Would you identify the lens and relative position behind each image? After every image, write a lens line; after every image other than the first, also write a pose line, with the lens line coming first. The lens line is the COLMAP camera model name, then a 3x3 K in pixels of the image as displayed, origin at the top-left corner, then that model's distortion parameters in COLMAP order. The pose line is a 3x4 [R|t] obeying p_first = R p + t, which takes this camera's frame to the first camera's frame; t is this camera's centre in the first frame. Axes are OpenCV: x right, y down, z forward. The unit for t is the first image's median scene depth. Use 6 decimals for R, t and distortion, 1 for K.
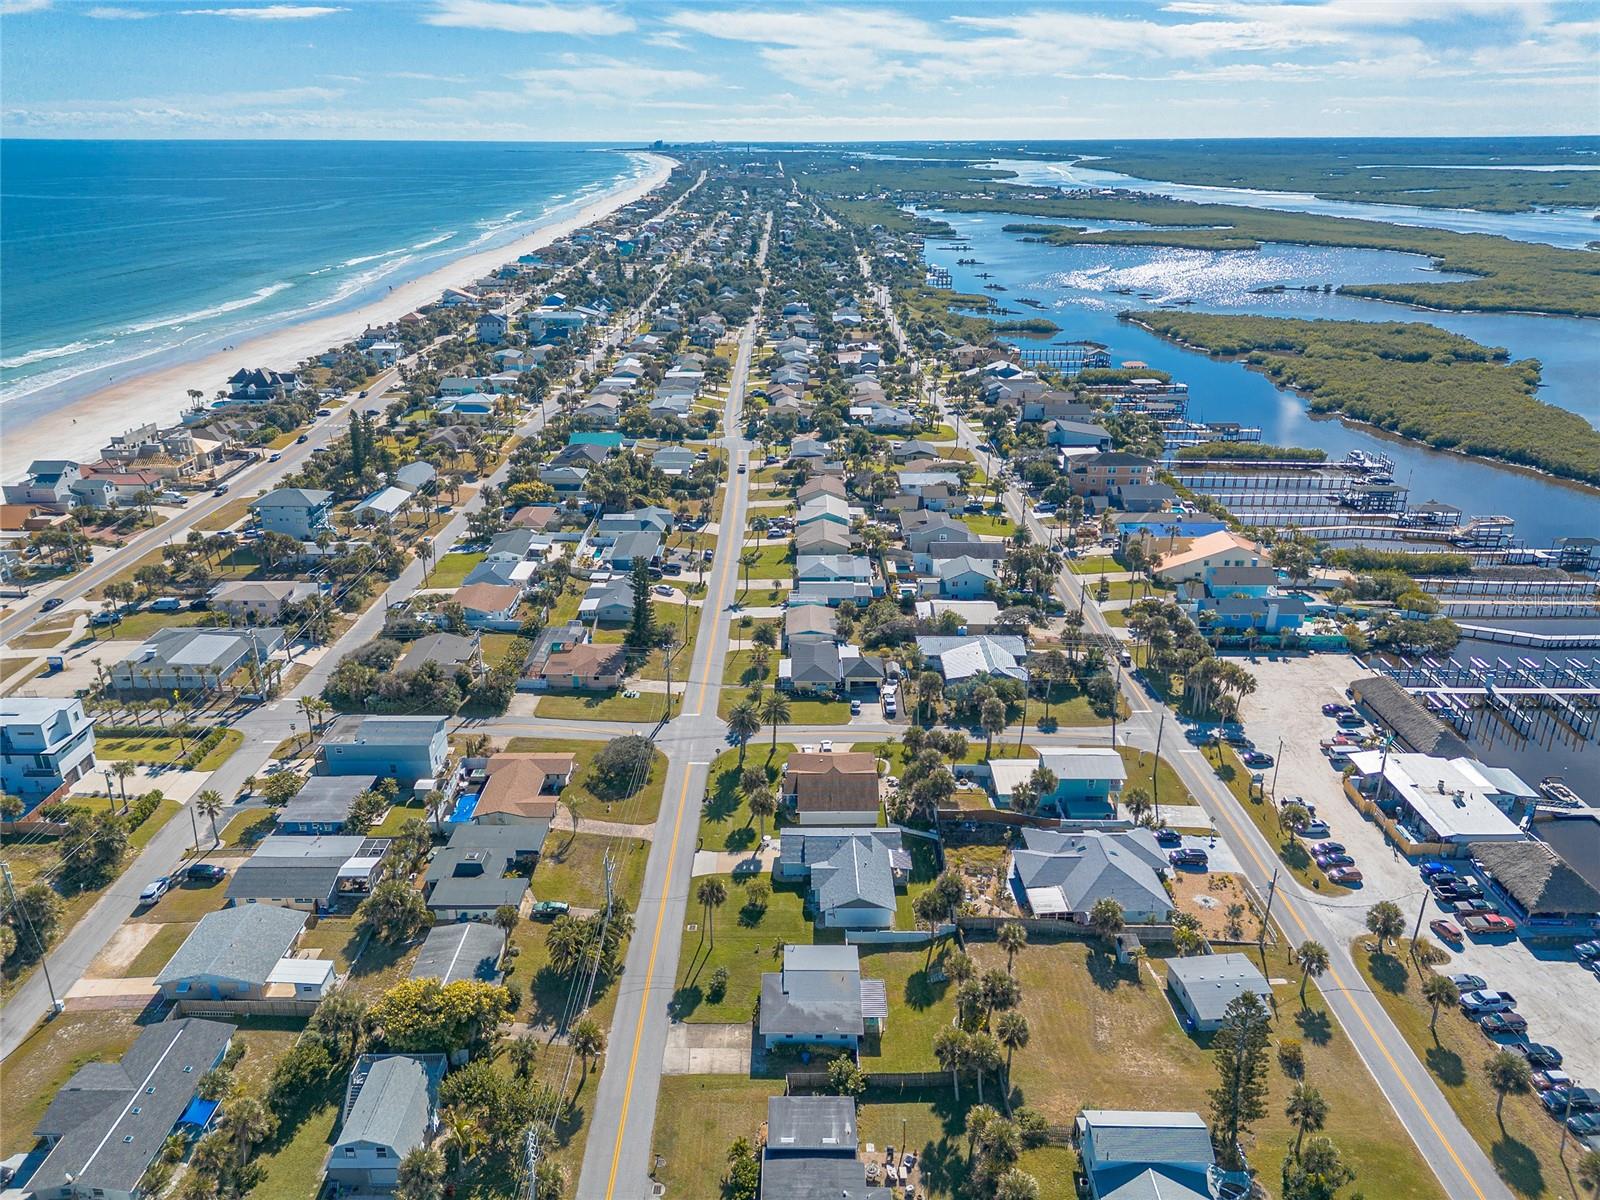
lens RADIAL K [[1134.9, 0, 800.0], [0, 1134.9, 600.0], [0, 0, 1]] dist [0.085588, -0.081492]
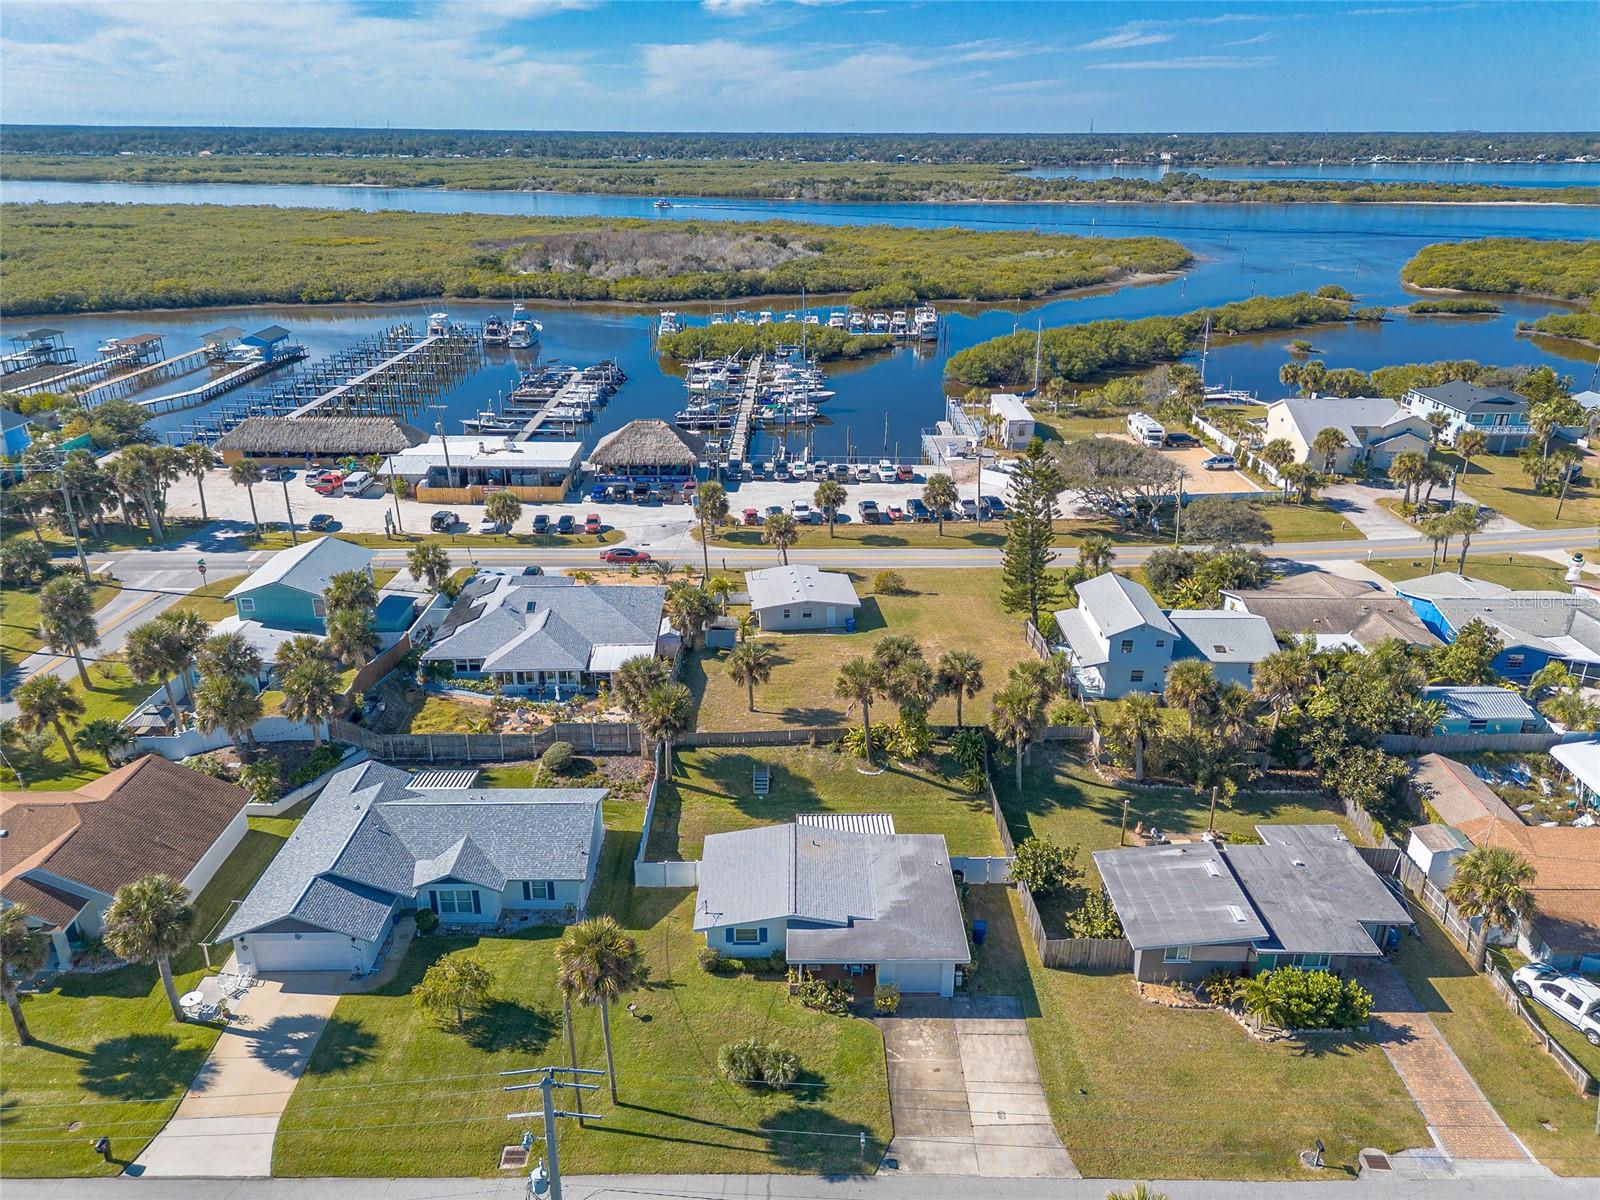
lens RADIAL K [[1121.1, 0, 806.3], [0, 1121.1, 619.9], [0, 0, 1]] dist [0.067050, -0.064266]
pose [[-0.005468, -0.395093, 0.918625, -0.285652], [0.369694, 0.852755, 0.368964, 0.042441], [-0.929137, 0.341628, 0.141401, 0.666025]]
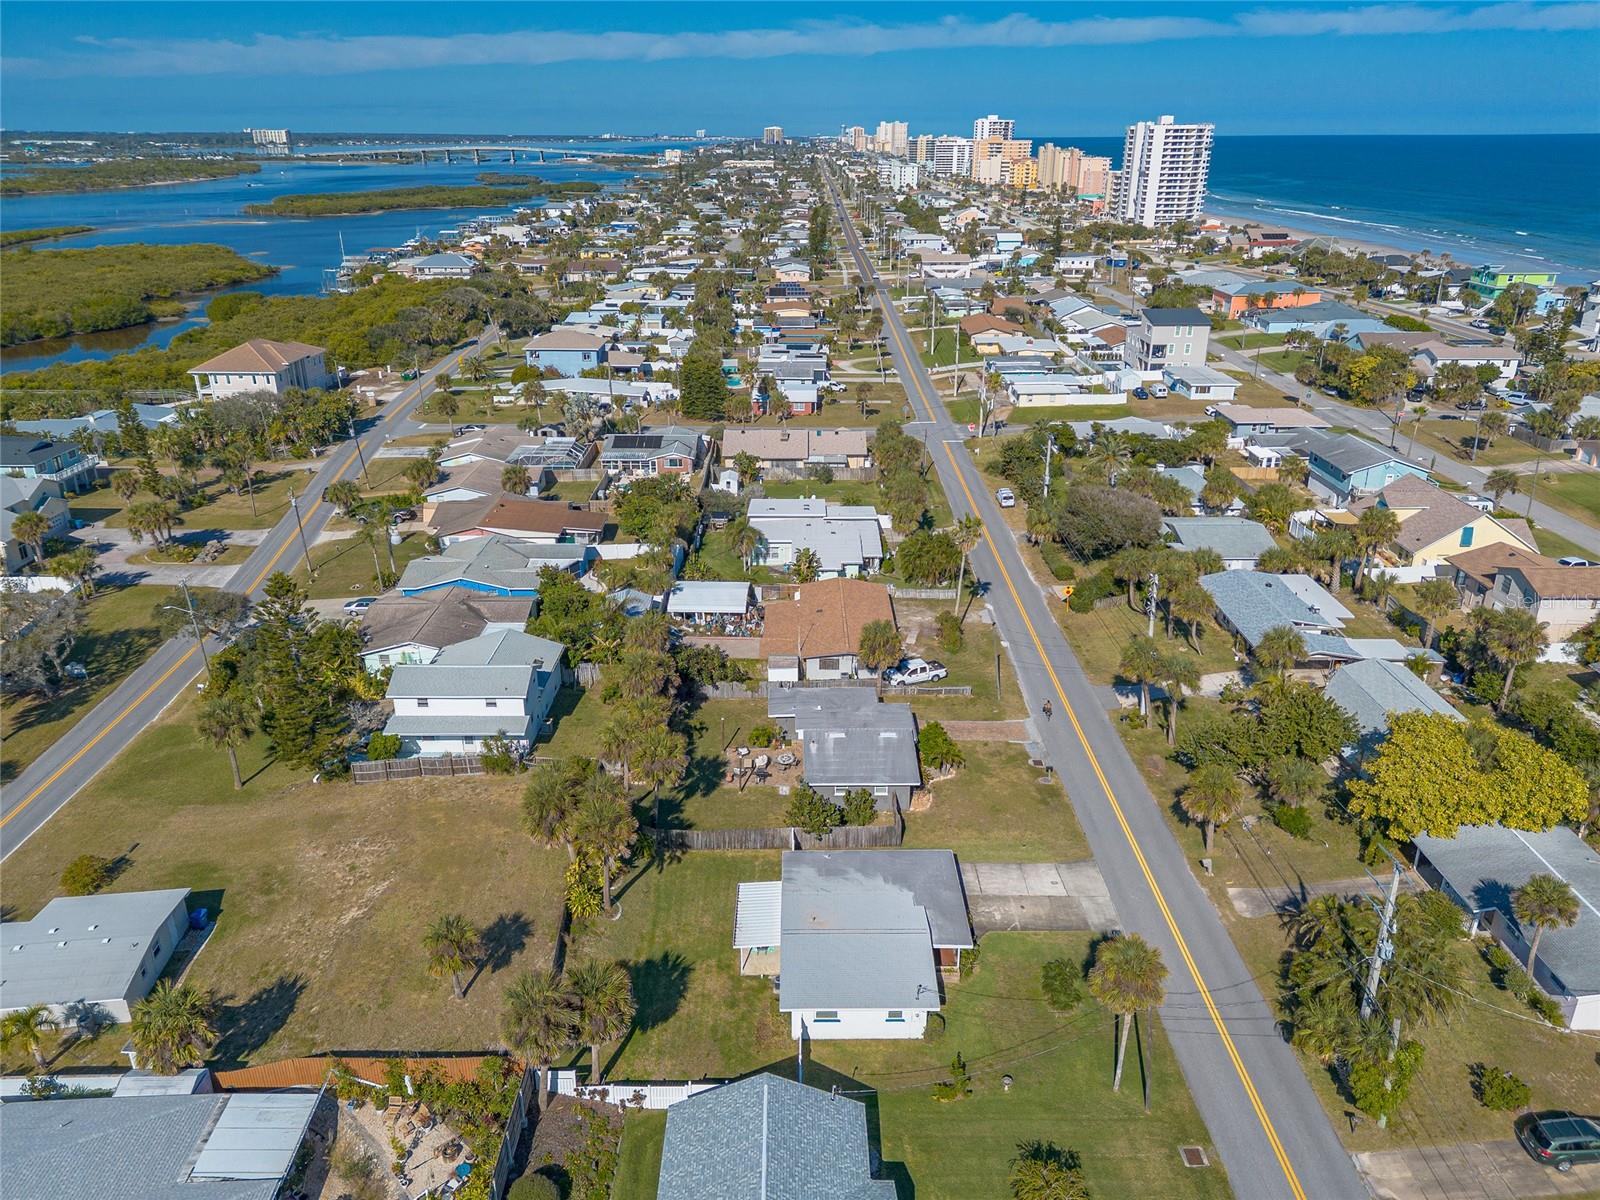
lens RADIAL K [[1185.3, 0, 799.8], [0, 1185.3, 521.9], [0, 0, 1]] dist [0.099583, -0.095986]
pose [[-0.999996, -0.002948, -0.000082, 0.033169], [-0.002306, 0.764099, 0.645095, -0.120791], [-0.001840, 0.645092, -0.764103, 0.966757]]
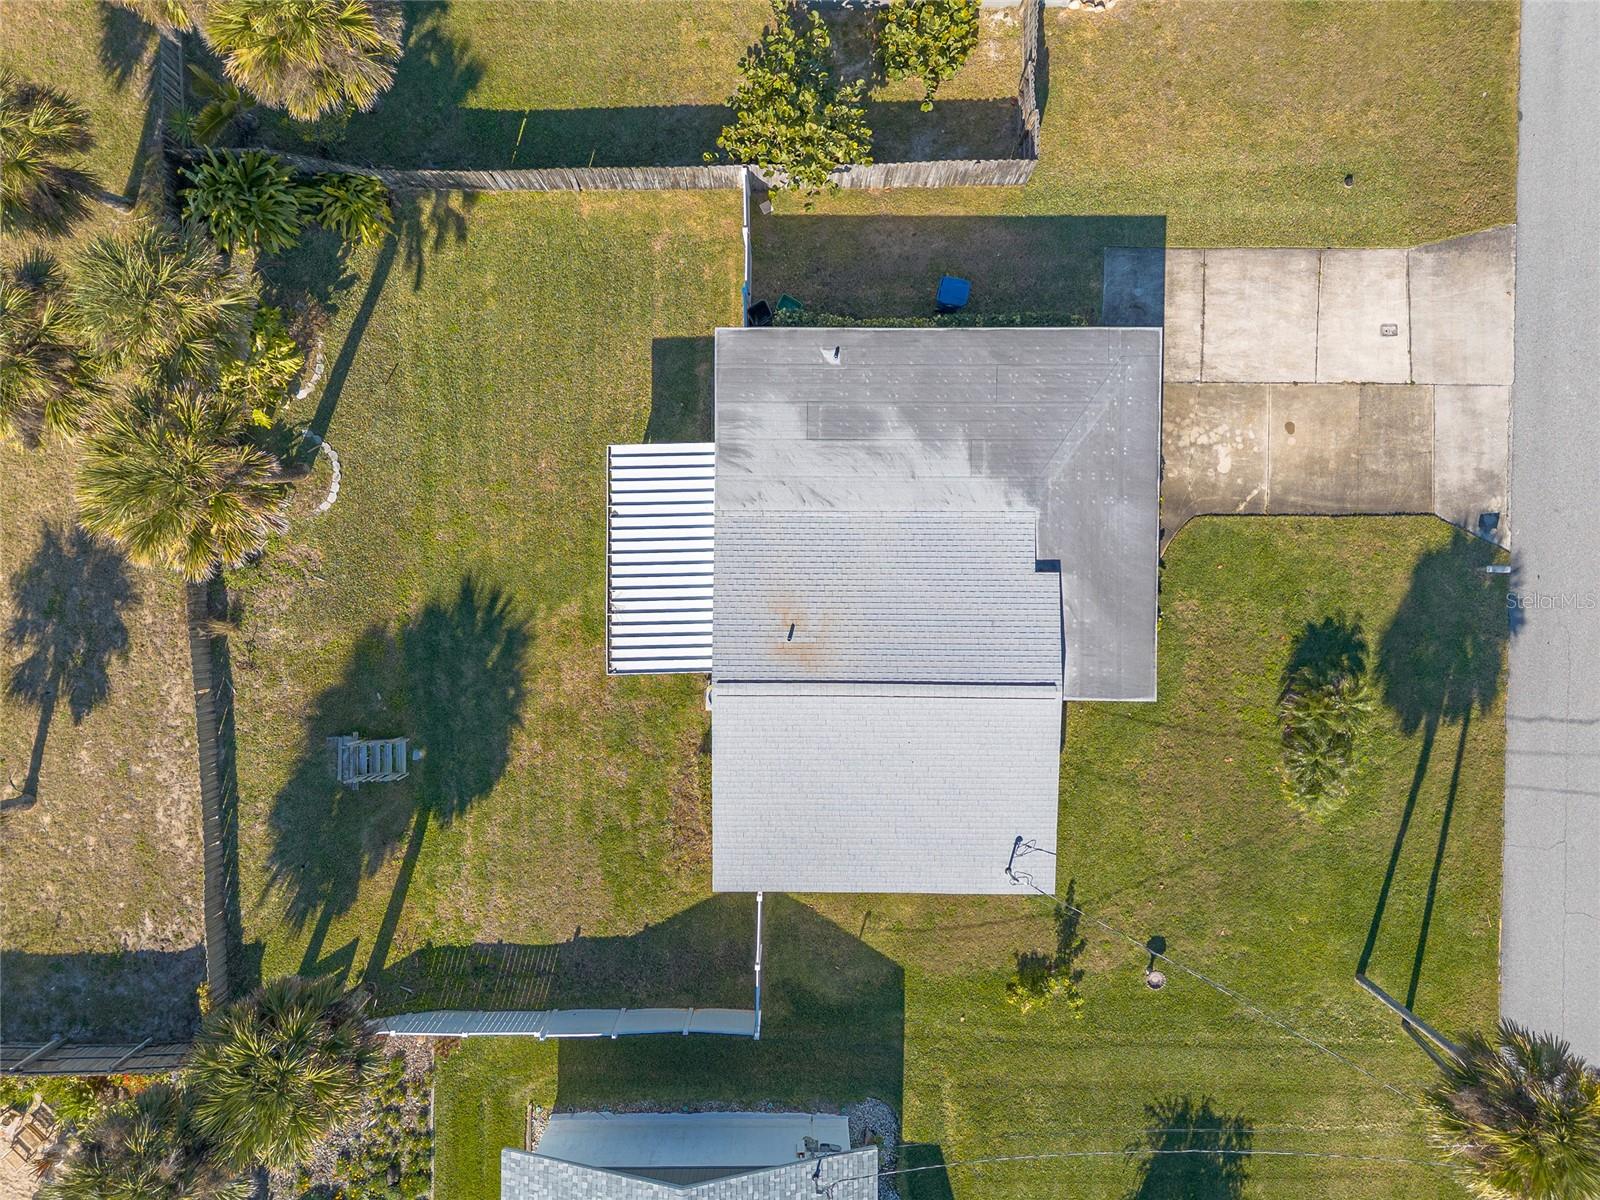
lens RADIAL K [[1134.9, 0, 800.0], [0, 1134.9, 600.0], [0, 0, 1]] dist [0.085588, -0.081492]
pose [[-0.999945, -0.010487, -0.000173, 0.026586], [0.003913, -0.388362, 0.921498, 0.098219], [-0.009731, 0.921447, 0.388382, 0.674327]]
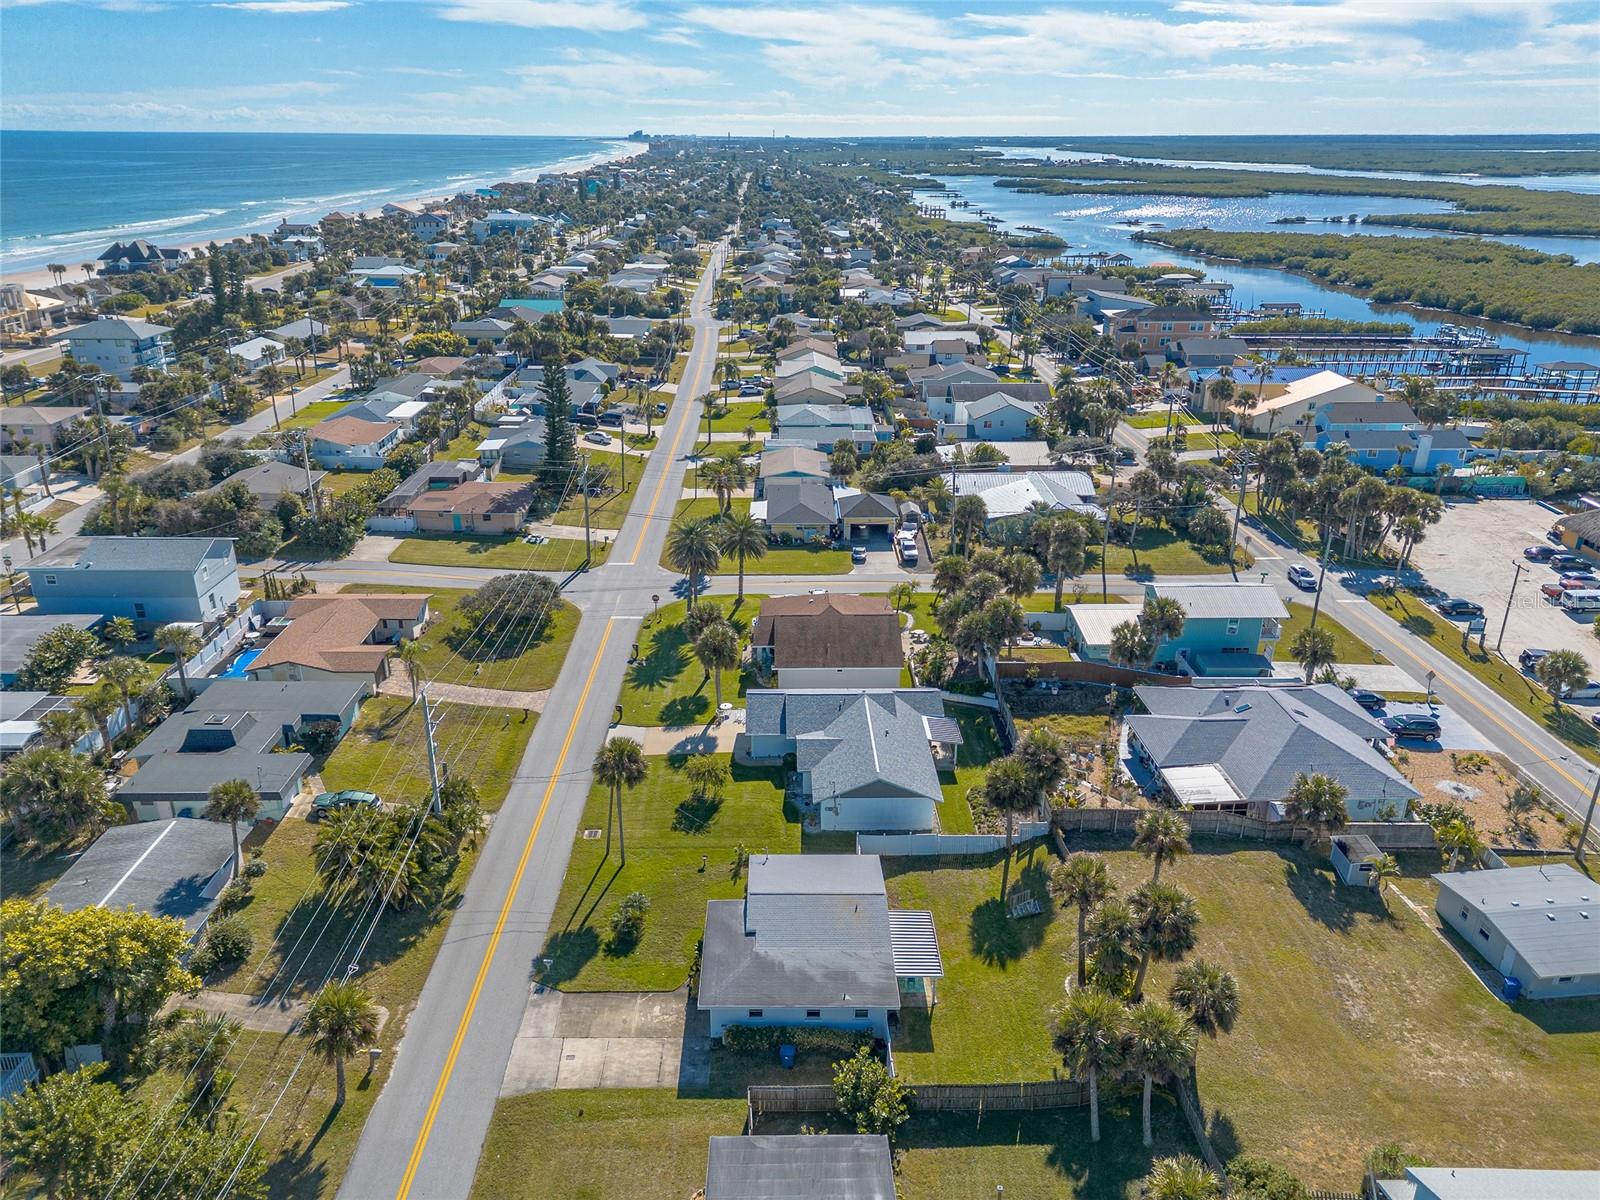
lens RADIAL K [[1134.9, 0, 800.0], [0, 1134.9, 600.0], [0, 0, 1]] dist [0.085588, -0.081492]
pose [[0.999879, -0.001646, 0.015482, 0.002022], [0.001625, 0.999998, 0.001393, 0.136658], [-0.015484, -0.001367, 0.999879, 0.342024]]
